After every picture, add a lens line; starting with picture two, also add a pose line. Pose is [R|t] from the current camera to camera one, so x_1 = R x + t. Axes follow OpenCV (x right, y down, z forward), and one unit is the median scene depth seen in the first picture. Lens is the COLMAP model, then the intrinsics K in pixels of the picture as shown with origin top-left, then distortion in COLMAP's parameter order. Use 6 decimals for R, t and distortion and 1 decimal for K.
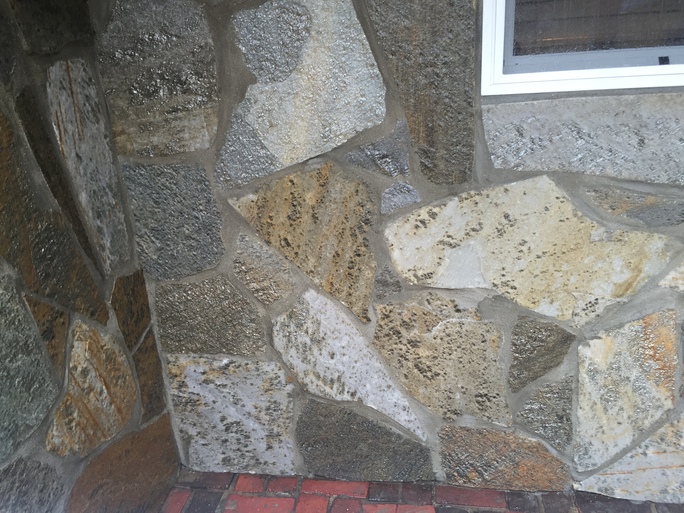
lens RADIAL K [[586.0, 0, 341.4], [0, 586.0, 255.6], [0, 0, 1]] dist [0.079640, -0.111419]
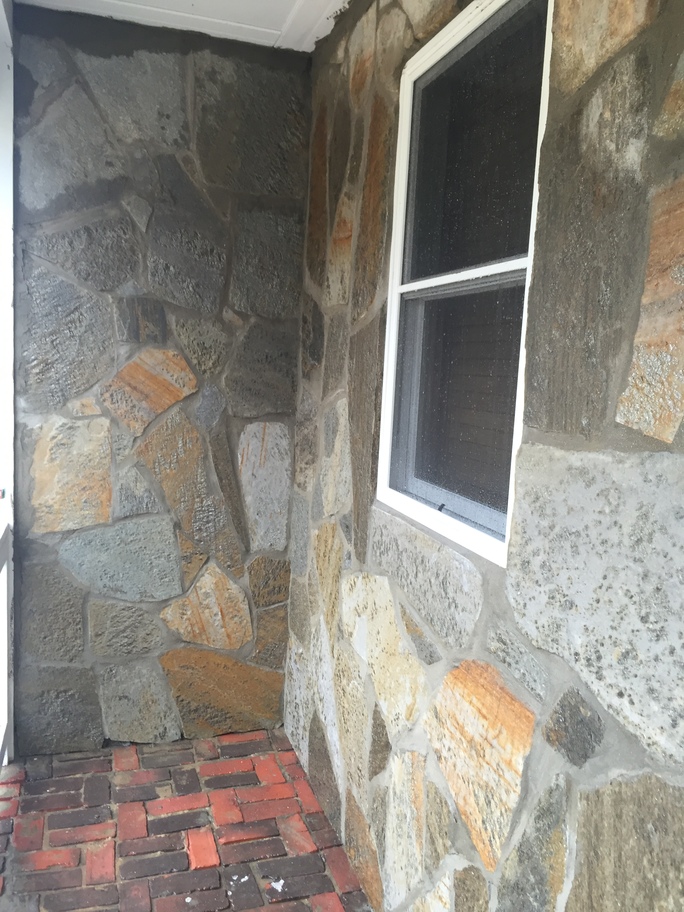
lens RADIAL K [[781.4, 0, 347.8], [0, 781.4, 449.5], [0, 0, 1]] dist [0.079640, -0.111419]
pose [[0.438845, 0.184602, -0.879396, 1.516729], [-0.394886, 0.918720, -0.004204, -0.308316], [0.807143, 0.349106, 0.476073, 0.115269]]
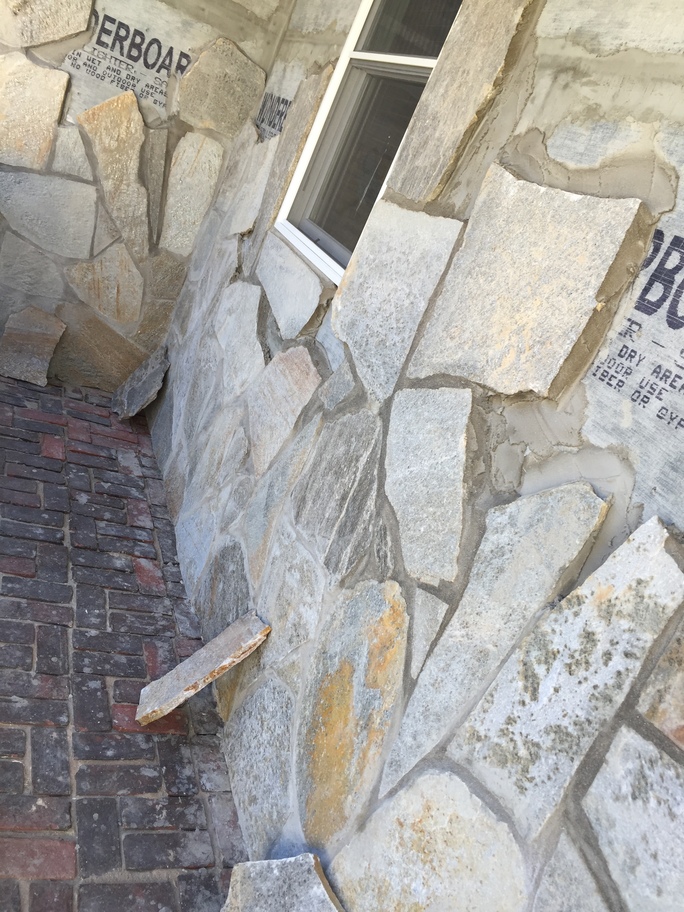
lens RADIAL K [[781.4, 0, 350.3], [0, 781.4, 452.0], [0, 0, 1]] dist [0.079640, -0.111419]
pose [[0.415120, 0.540640, -0.731699, 1.949854], [-0.691755, 0.709946, 0.132108, -0.239850], [0.590890, 0.451315, 0.668703, 0.019678]]
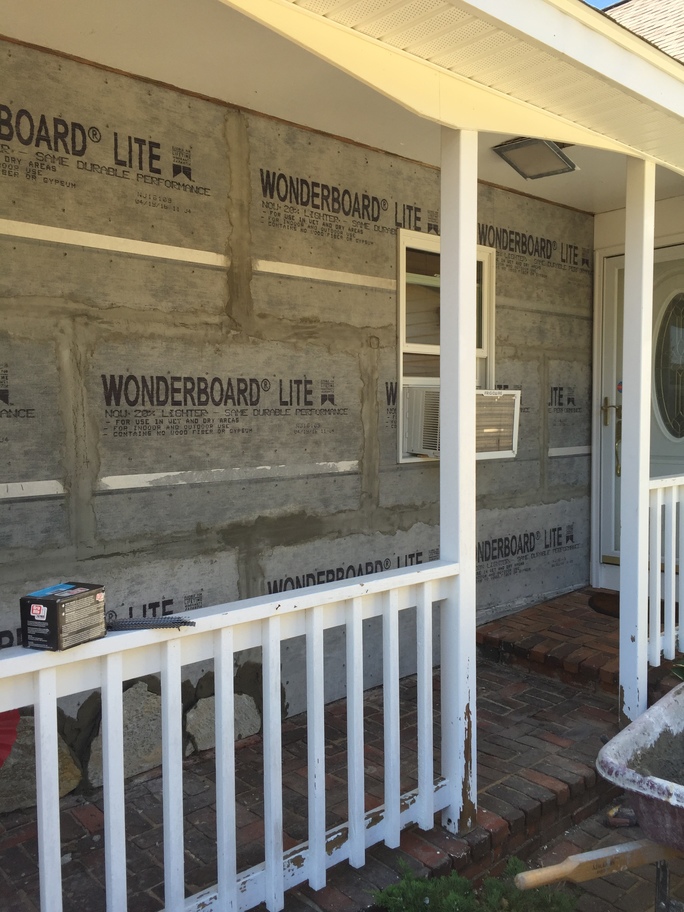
lens RADIAL K [[781.4, 0, 342.5], [0, 781.4, 453.5], [0, 0, 1]] dist [0.079640, -0.111419]
pose [[0.627558, 0.014614, 0.778433, -0.031873], [0.252386, 0.942015, -0.221154, 0.264722], [-0.736528, 0.335253, 0.587480, -0.855508]]
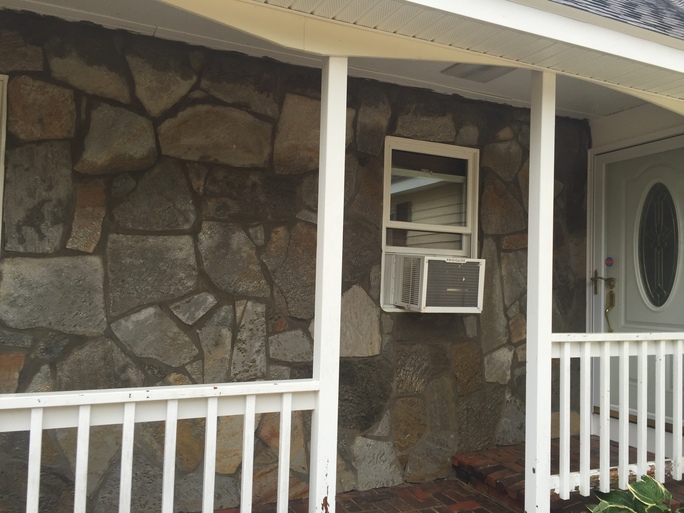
lens RADIAL K [[586.0, 0, 342.8], [0, 586.0, 259.2], [0, 0, 1]] dist [0.079640, -0.111419]
pose [[0.826672, 0.110130, 0.551802, 0.581087], [0.126372, 0.919269, -0.372793, 0.486730], [-0.548310, 0.377910, 0.746016, -1.354129]]
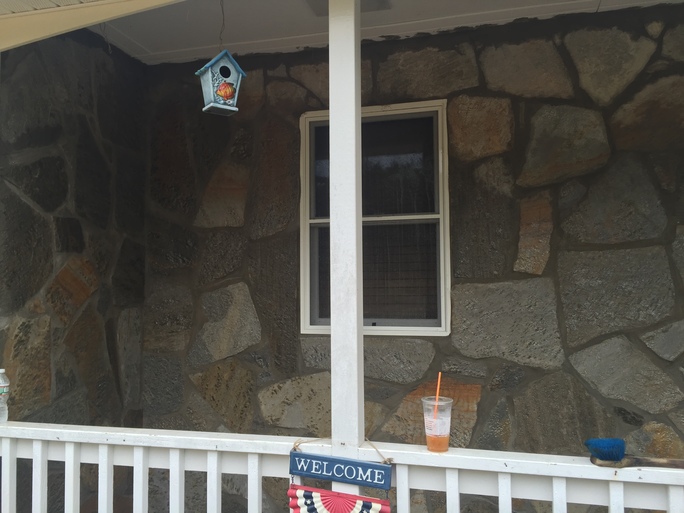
lens RADIAL K [[586.0, 0, 338.2], [0, 586.0, 250.7], [0, 0, 1]] dist [0.079640, -0.111419]
pose [[0.991765, 0.049223, -0.118236, 0.584401], [-0.092539, 0.913635, -0.395864, 0.294794], [0.088539, 0.403545, 0.910666, -1.084150]]
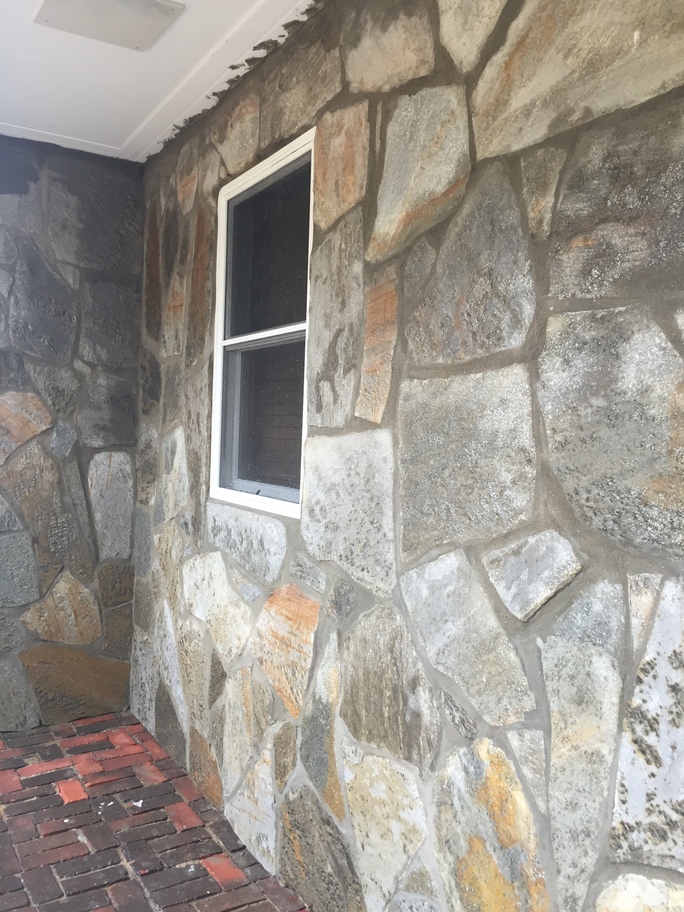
lens RADIAL K [[781.4, 0, 344.3], [0, 781.4, 453.3], [0, 0, 1]] dist [0.079640, -0.111419]
pose [[0.635730, 0.107124, -0.764442, 2.001972], [-0.345388, 0.925134, -0.157590, -0.153375], [0.690330, 0.364214, 0.625134, -0.163362]]
